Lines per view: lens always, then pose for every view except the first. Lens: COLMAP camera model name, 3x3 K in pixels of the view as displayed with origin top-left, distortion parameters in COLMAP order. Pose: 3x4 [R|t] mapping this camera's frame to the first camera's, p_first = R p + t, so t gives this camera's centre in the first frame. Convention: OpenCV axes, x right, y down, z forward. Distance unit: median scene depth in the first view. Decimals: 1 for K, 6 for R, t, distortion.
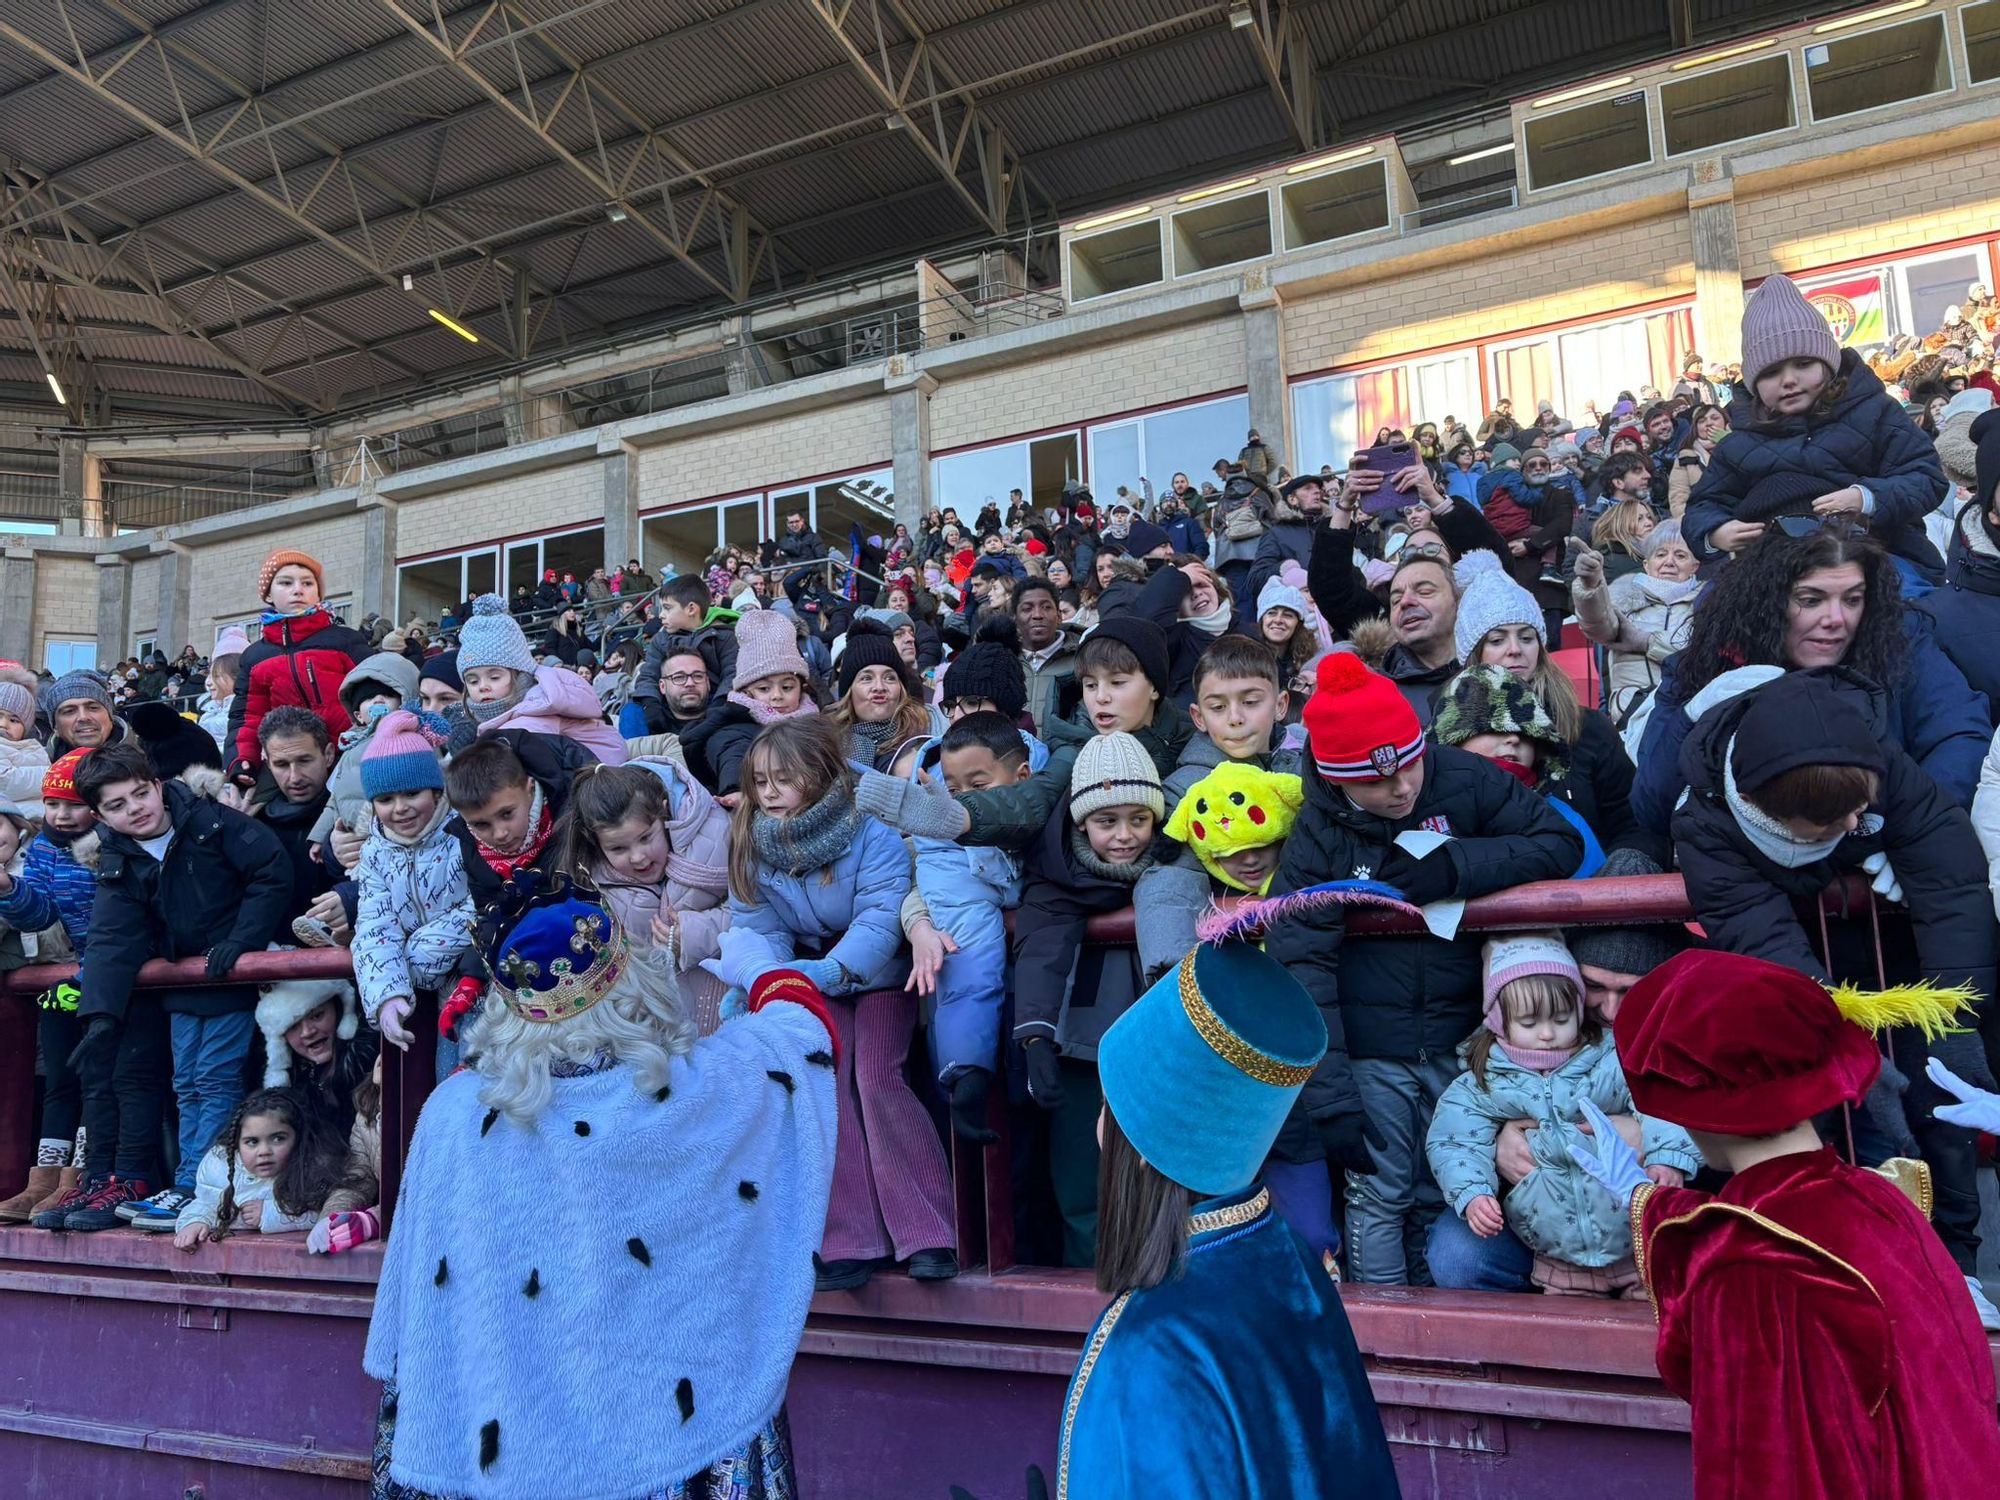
lens RADIAL K [[1530.3, 0, 992.7], [0, 1530.3, 744.2], [0, 0, 1]] dist [0.027150, 0.002578]
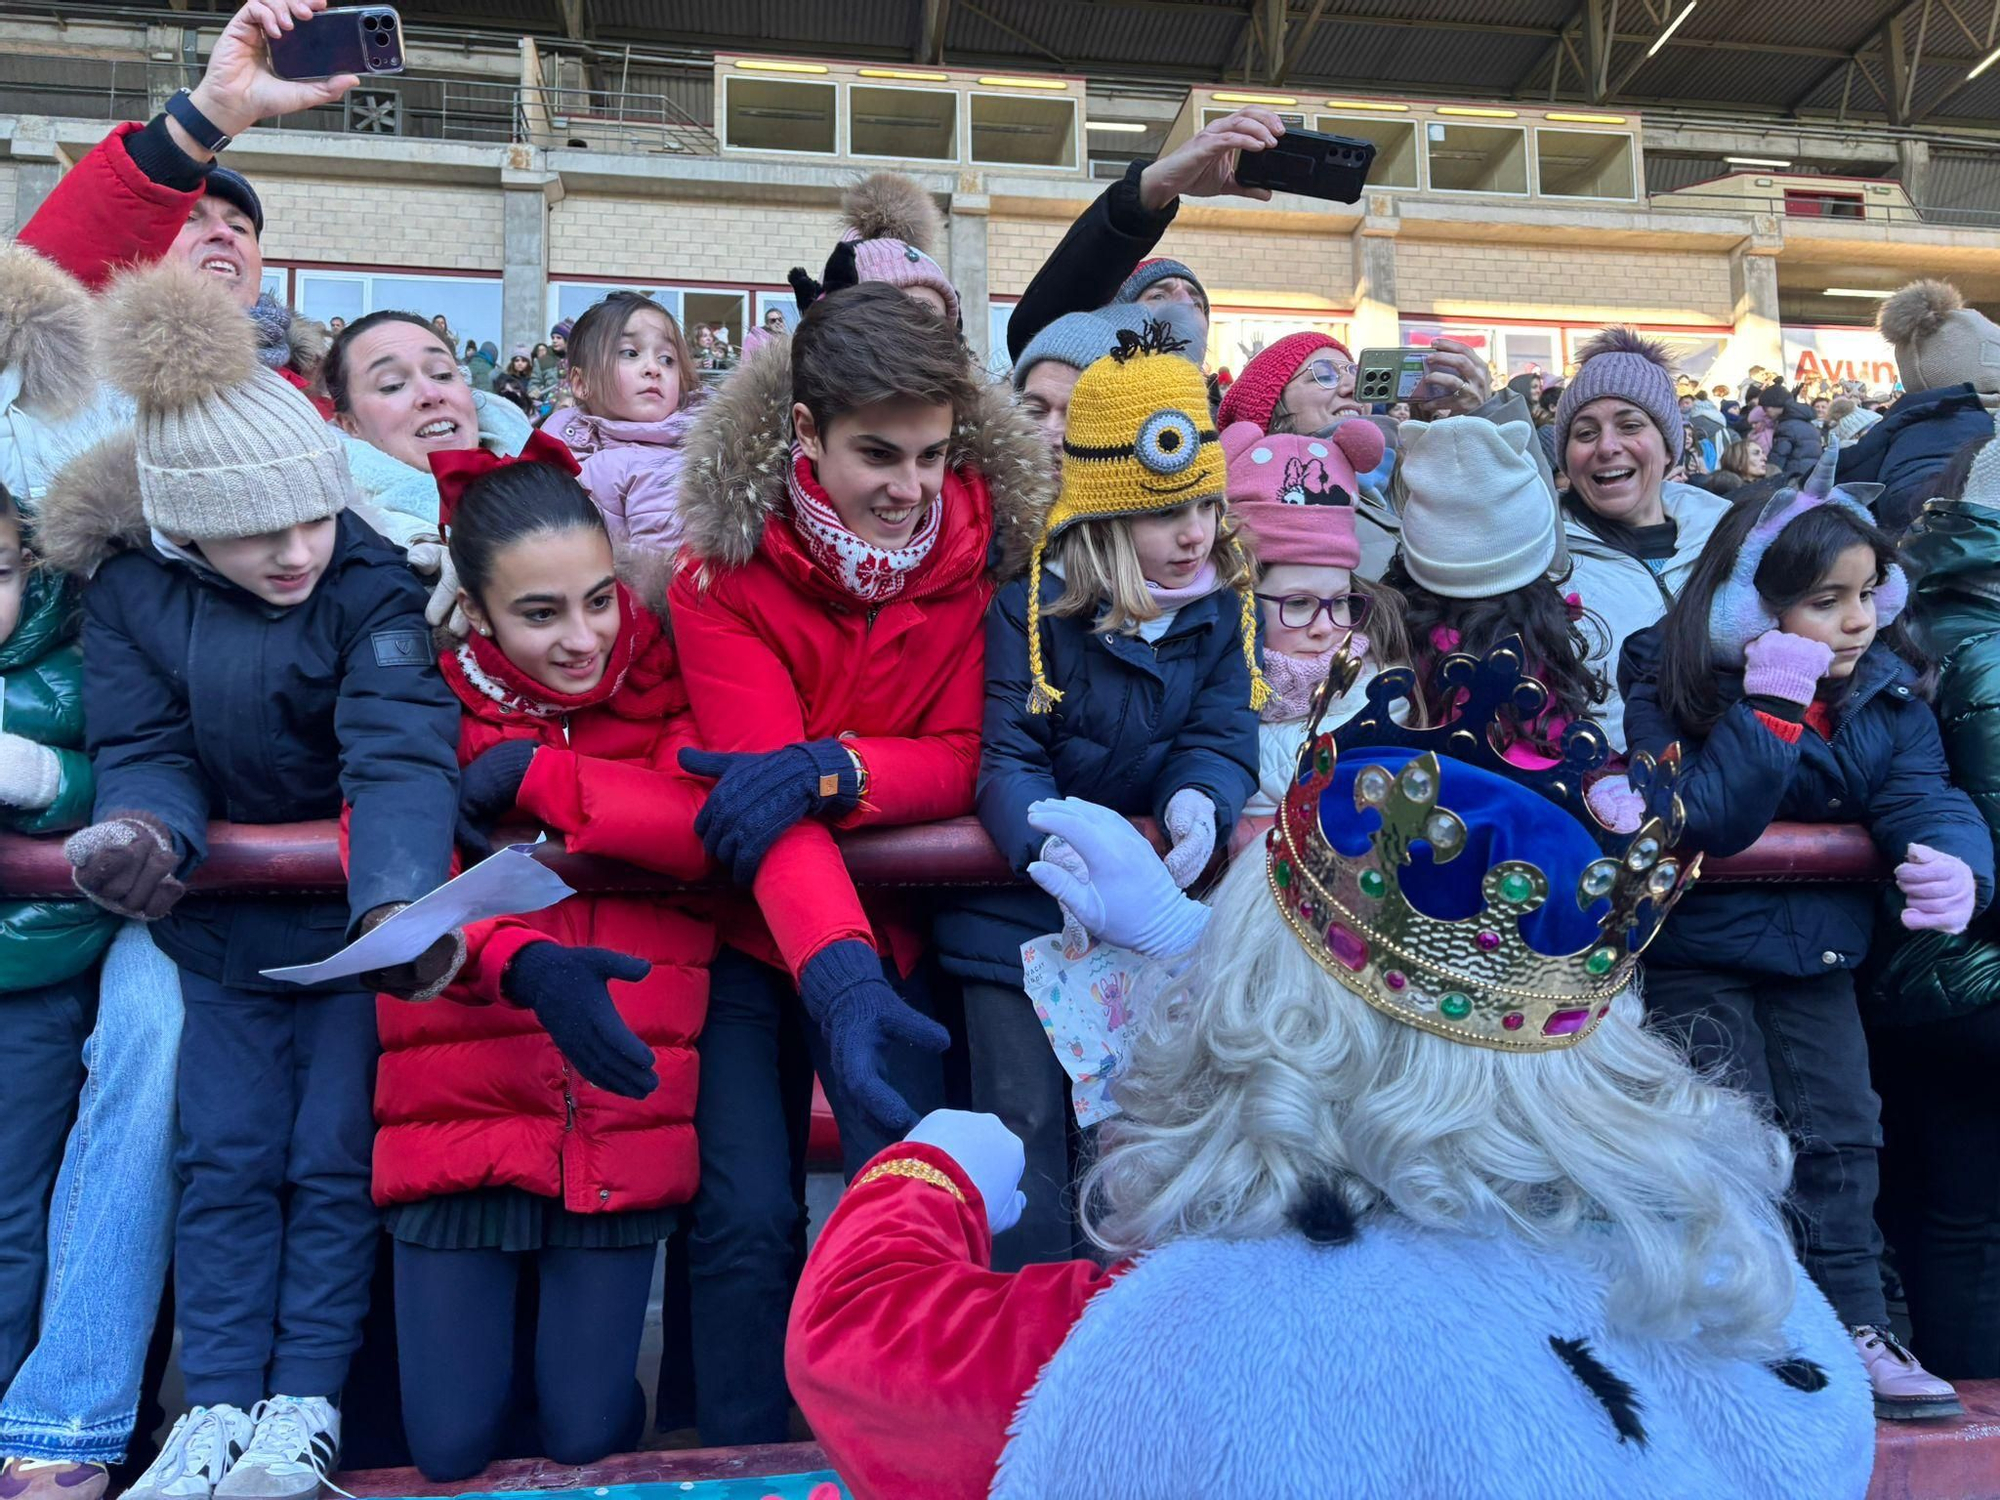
lens RADIAL K [[1494.9, 0, 997.5], [0, 1494.9, 736.9], [0, 0, 1]] dist [0.076446, -0.074650]
pose [[0.826436, 0.085754, 0.556461, -0.279331], [-0.102714, 0.994711, -0.000743, 0.034689], [-0.553582, -0.056543, 0.830873, 0.175416]]
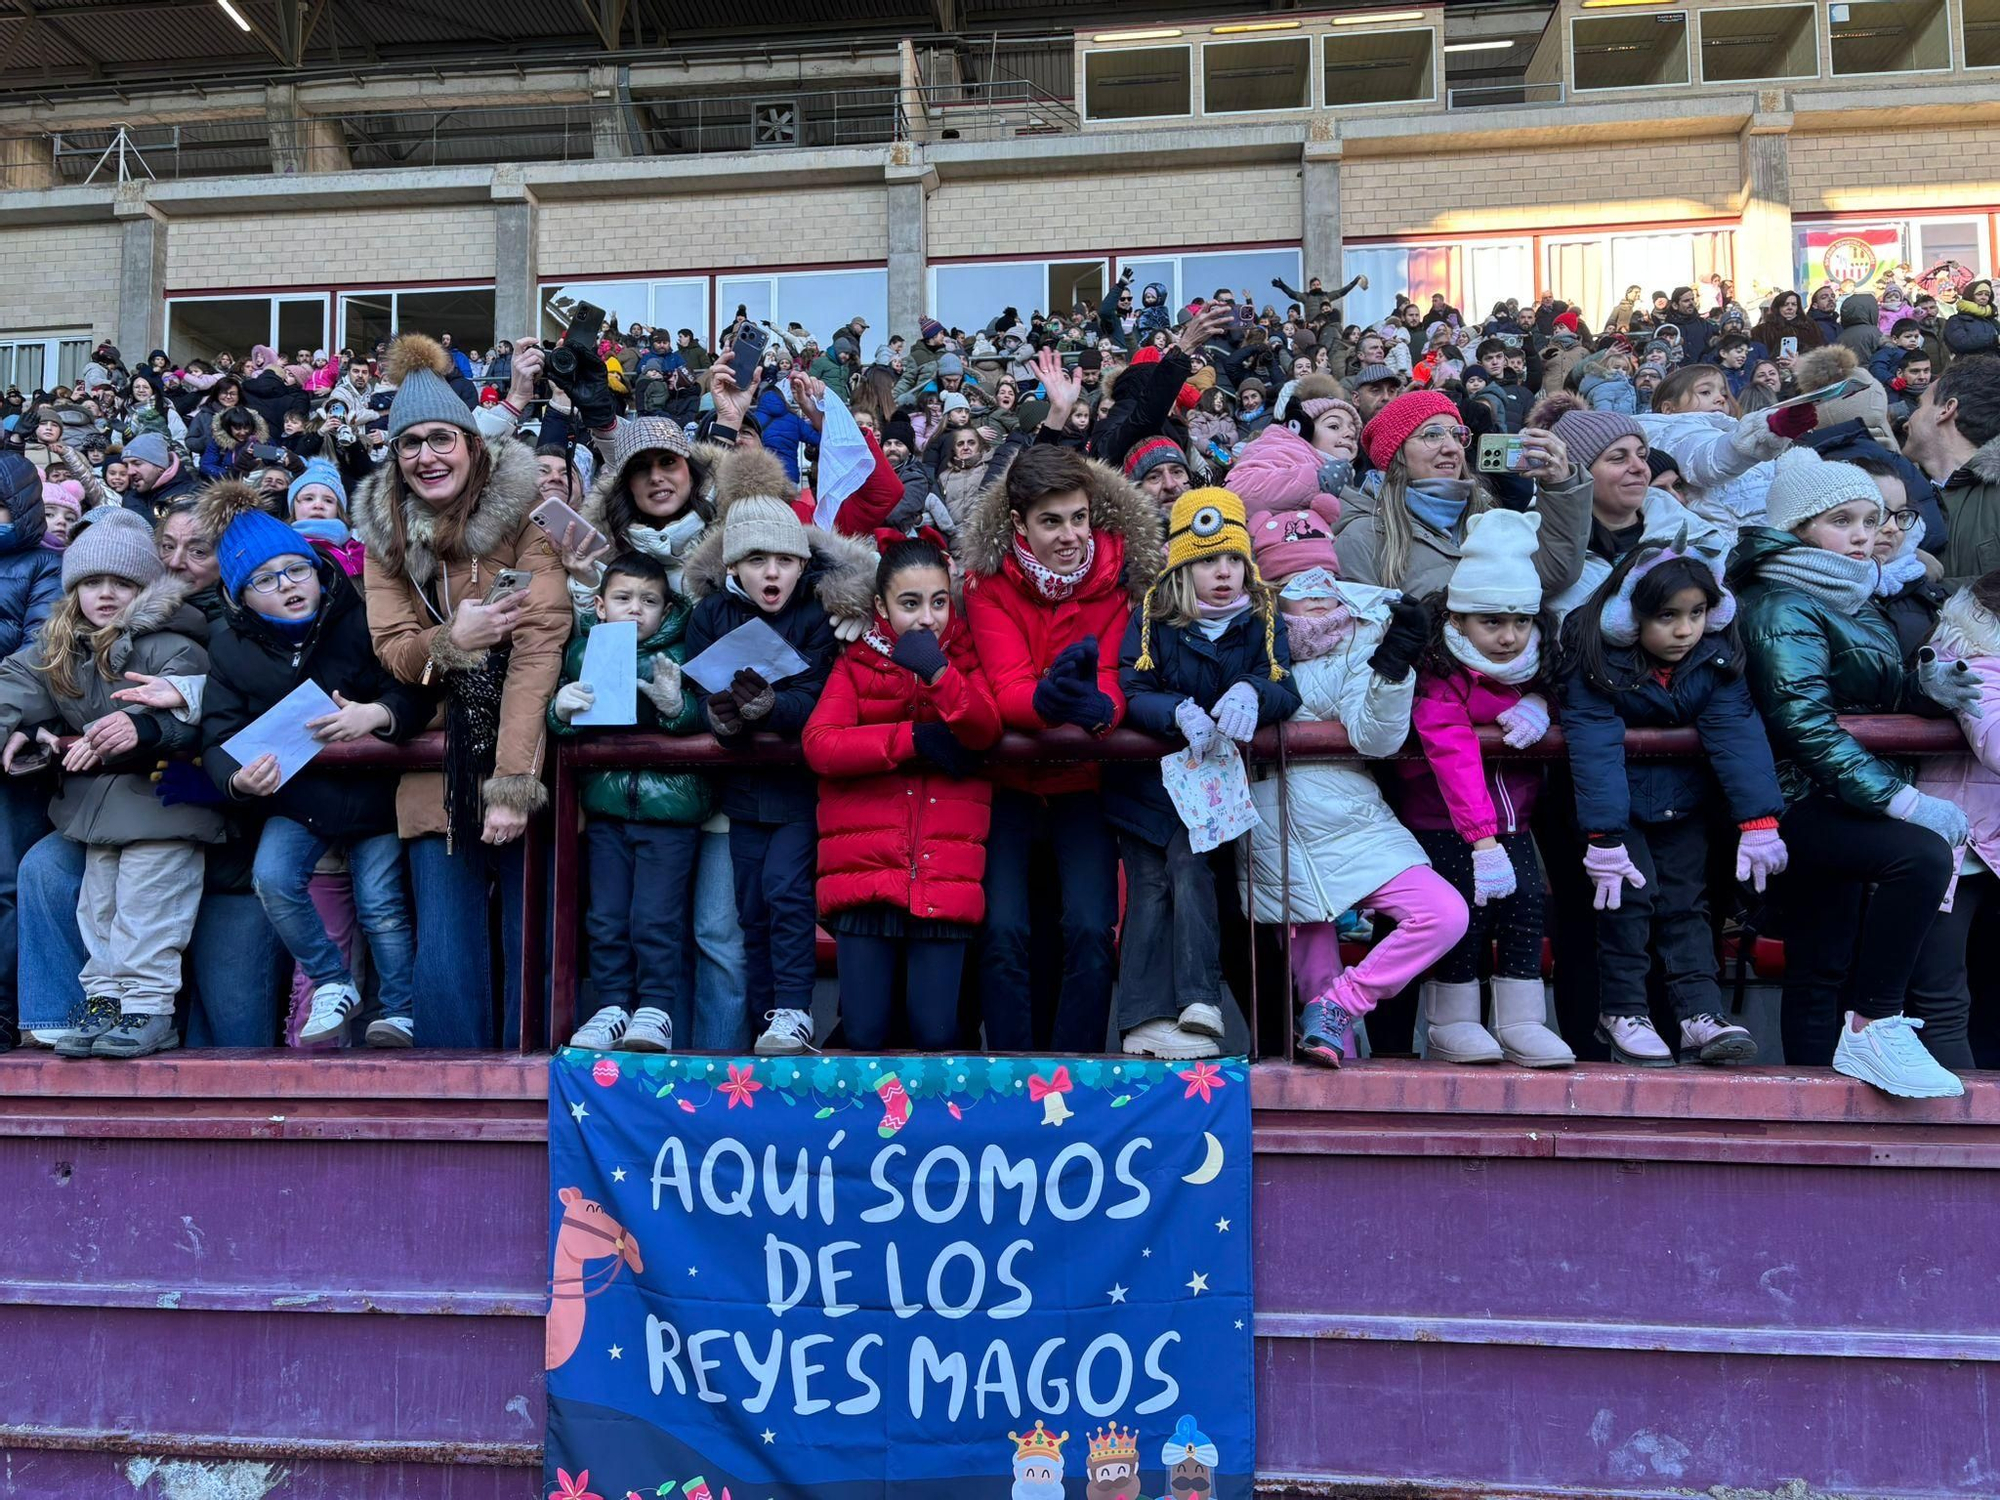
lens RADIAL K [[1494.8, 0, 1000.0], [0, 1494.8, 750.0], [0, 0, 1]] dist [0.071702, -0.067575]
pose [[0.939926, 0.051921, 0.337405, -0.291373], [-0.079330, 0.994529, 0.067954, 0.033736], [-0.332031, -0.090638, 0.938903, 0.126169]]
